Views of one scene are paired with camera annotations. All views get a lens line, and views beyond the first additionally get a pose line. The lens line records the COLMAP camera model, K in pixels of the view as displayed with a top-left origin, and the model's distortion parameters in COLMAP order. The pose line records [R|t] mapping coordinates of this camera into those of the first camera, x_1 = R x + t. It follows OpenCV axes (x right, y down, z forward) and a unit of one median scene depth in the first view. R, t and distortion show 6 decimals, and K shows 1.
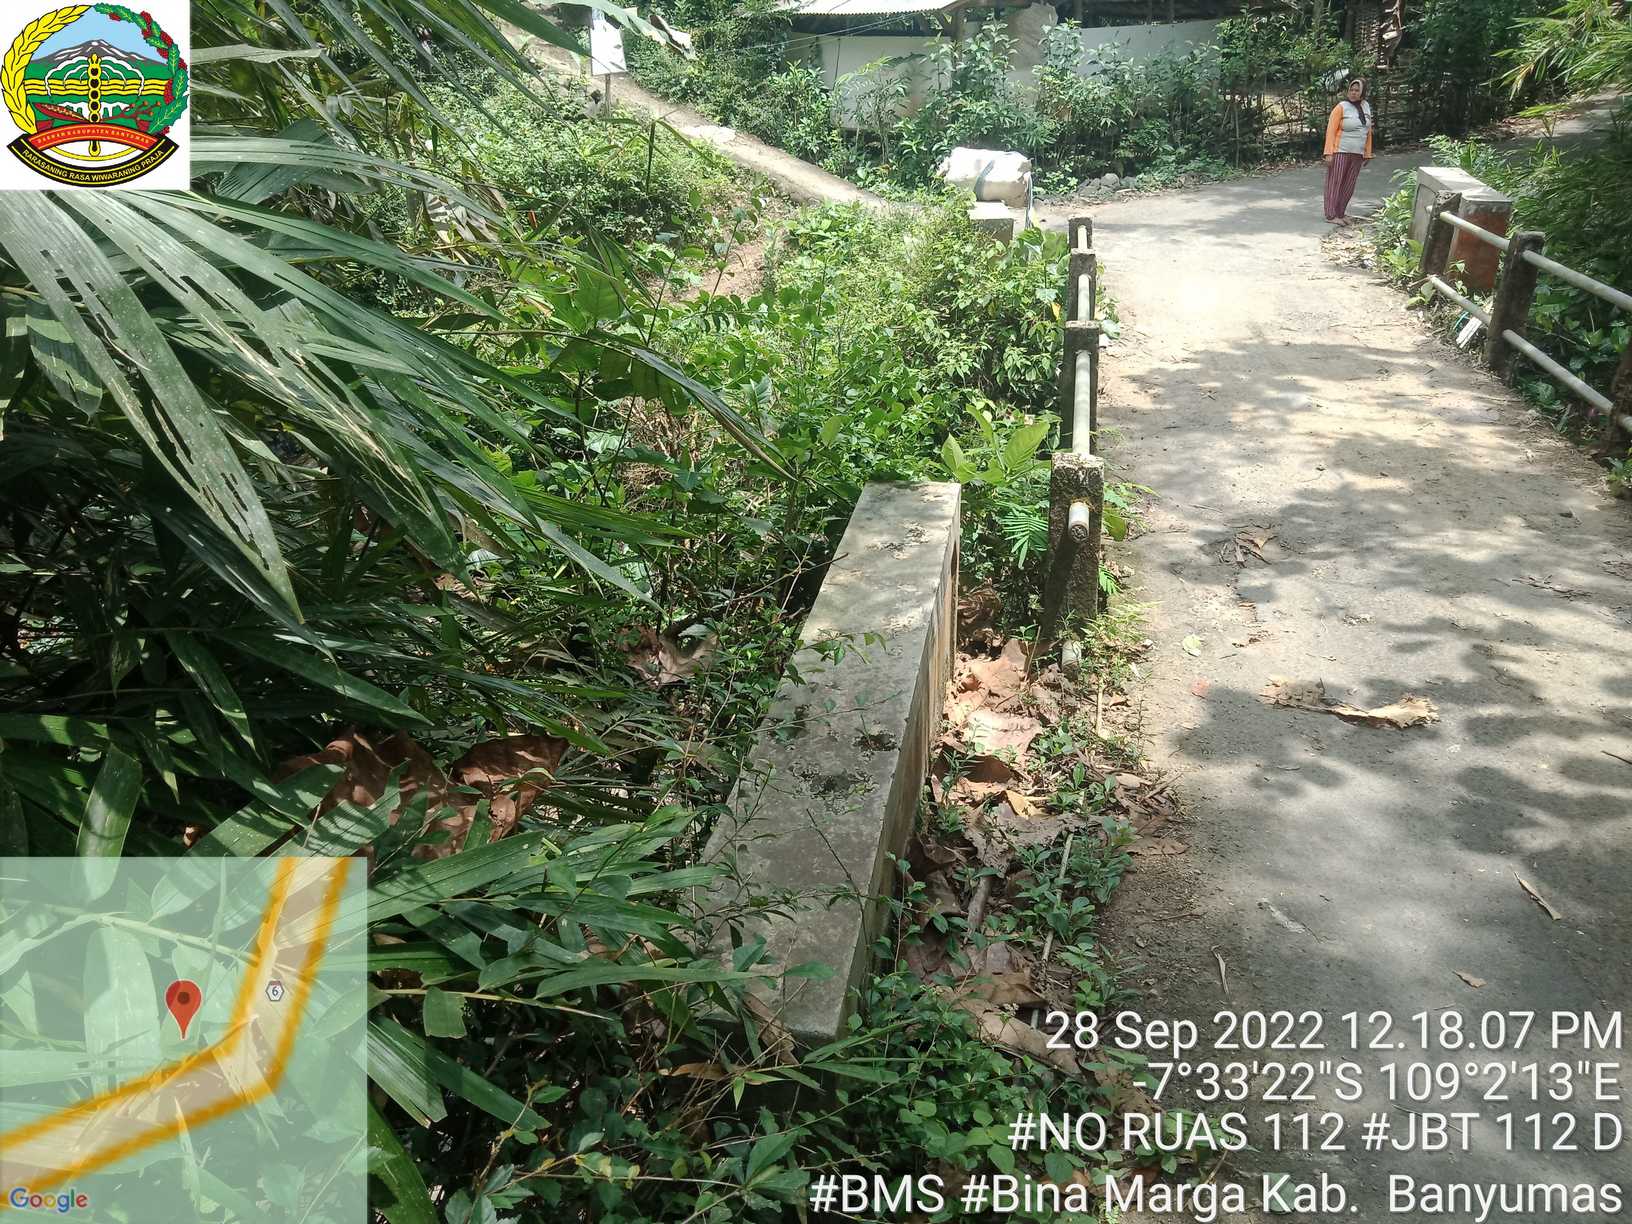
lens RADIAL K [[1183.2, 0, 787.7], [0, 1183.2, 614.4], [0, 0, 1]] dist [-0.007608, -0.009007]
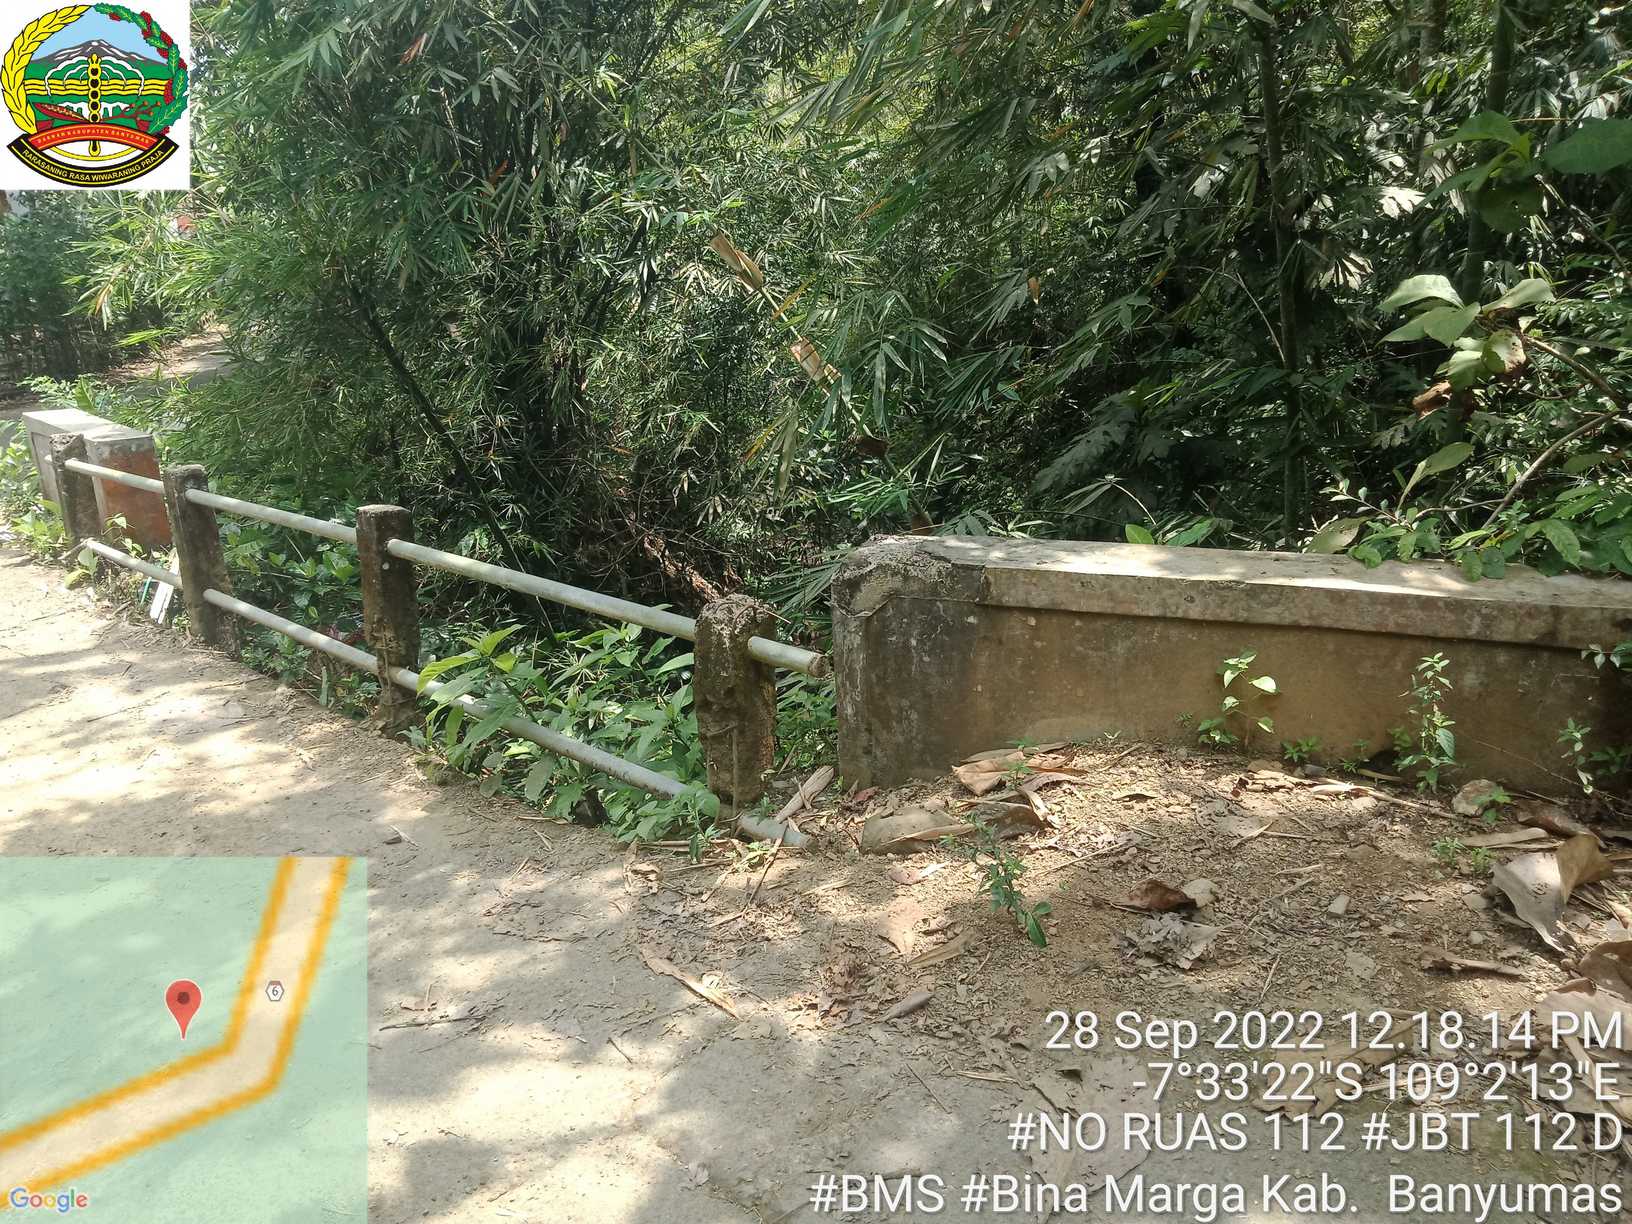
lens RADIAL K [[1166.2, 0, 816.0], [0, 1166.2, 612.0], [0, 0, 1]] dist [-0.000183, -0.011009]
pose [[0.511926, -0.238495, 0.825259, 0.167936], [0.398531, 0.916982, 0.017785, -0.076013], [-0.760989, 0.319787, 0.564475, 0.250278]]
